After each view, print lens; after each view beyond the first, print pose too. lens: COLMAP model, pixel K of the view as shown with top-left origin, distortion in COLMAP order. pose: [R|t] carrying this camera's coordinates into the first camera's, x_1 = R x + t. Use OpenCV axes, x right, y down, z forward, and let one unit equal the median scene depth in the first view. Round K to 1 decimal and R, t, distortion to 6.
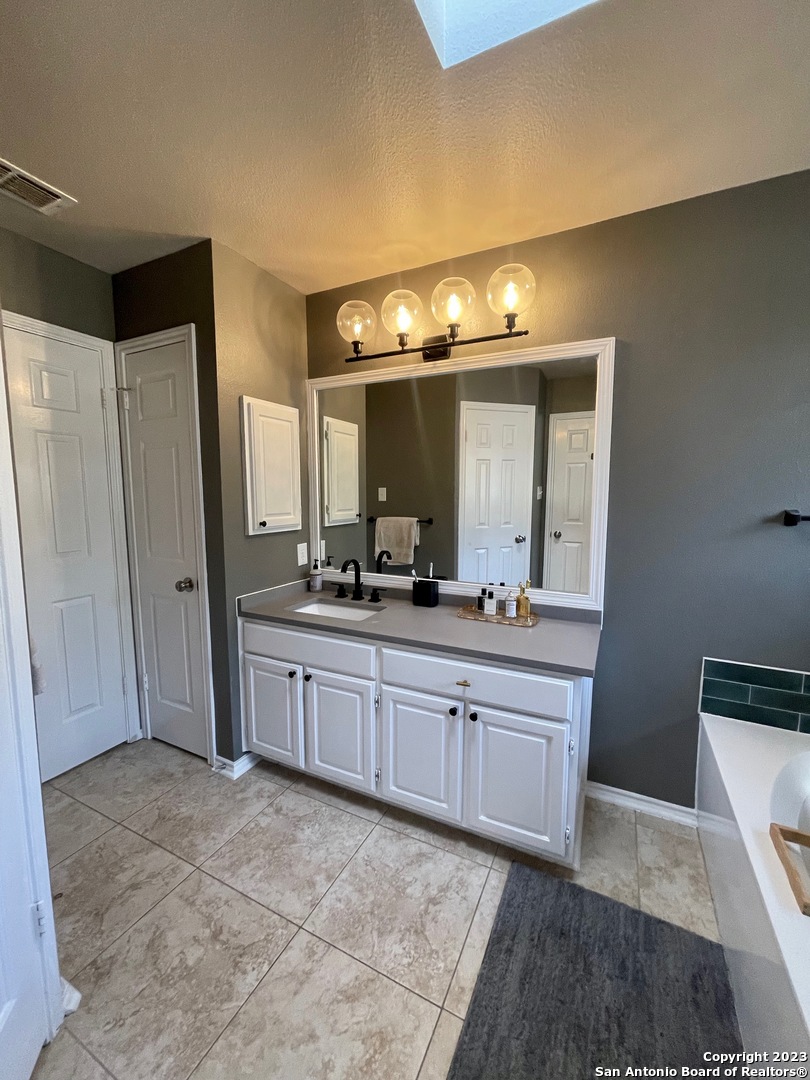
lens RADIAL K [[433.3, 0, 404.8], [0, 433.3, 539.0], [0, 0, 1]] dist [-0.003845, -0.000601]
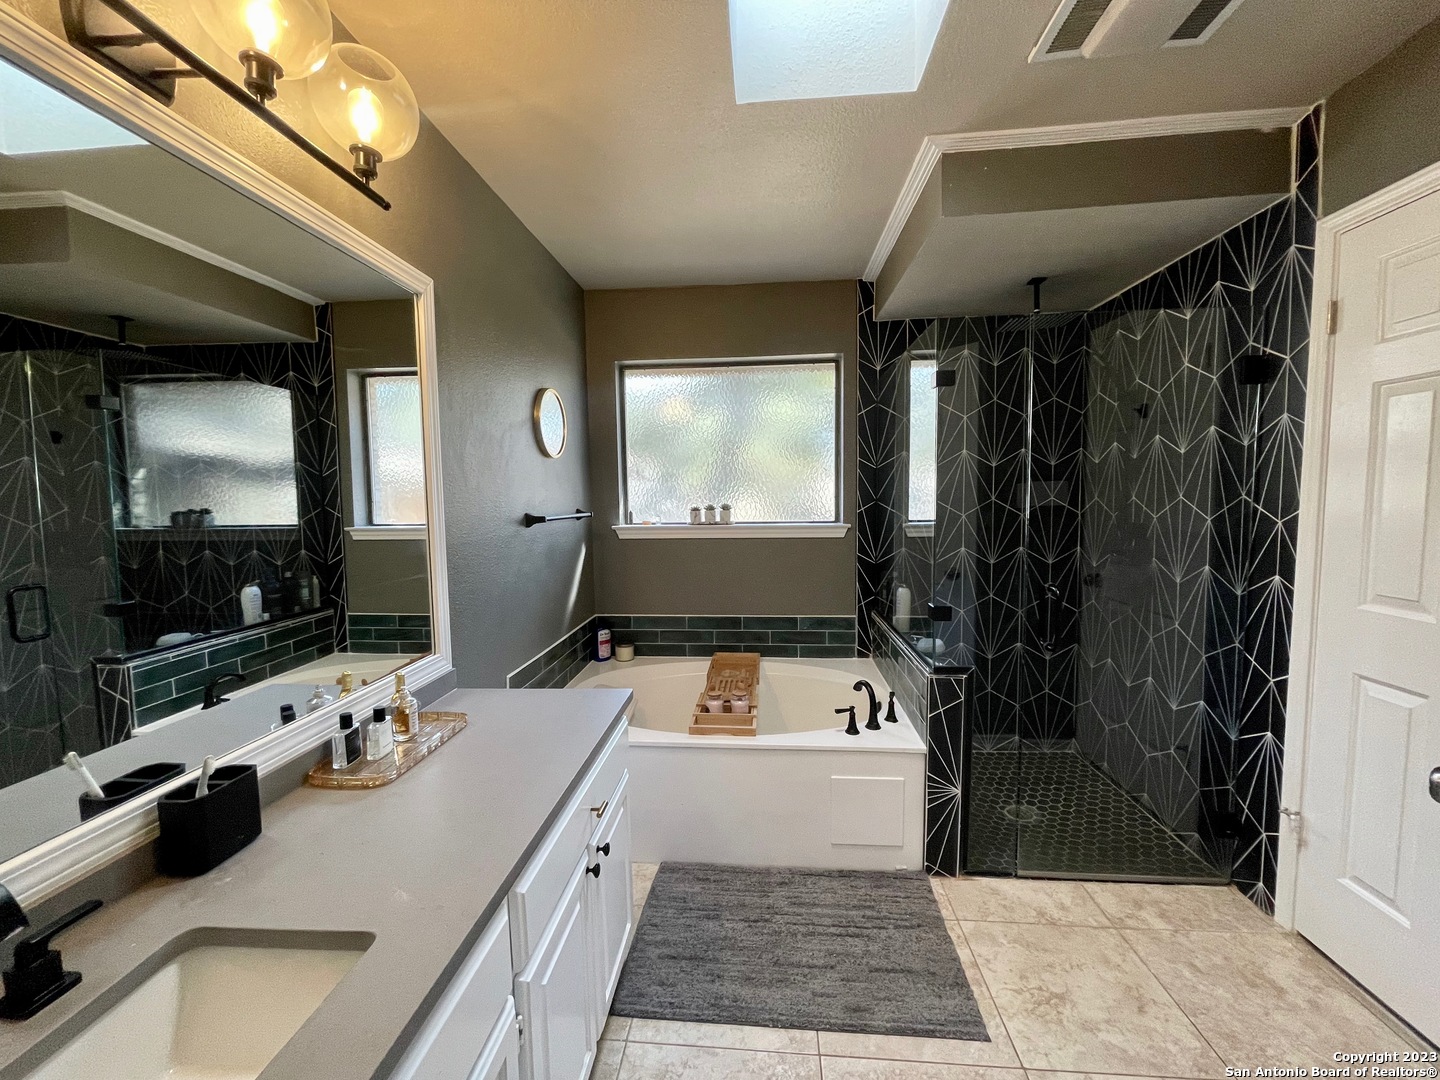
lens RADIAL K [[577.8, 0, 718.6], [0, 577.8, 536.0], [0, 0, 1]] dist [-0.003845, -0.000601]
pose [[-0.379104, -0.063356, 0.923182, -0.797100], [0.111475, 0.987261, 0.113531, -0.147484], [-0.918615, 0.145952, -0.367212, 1.325292]]
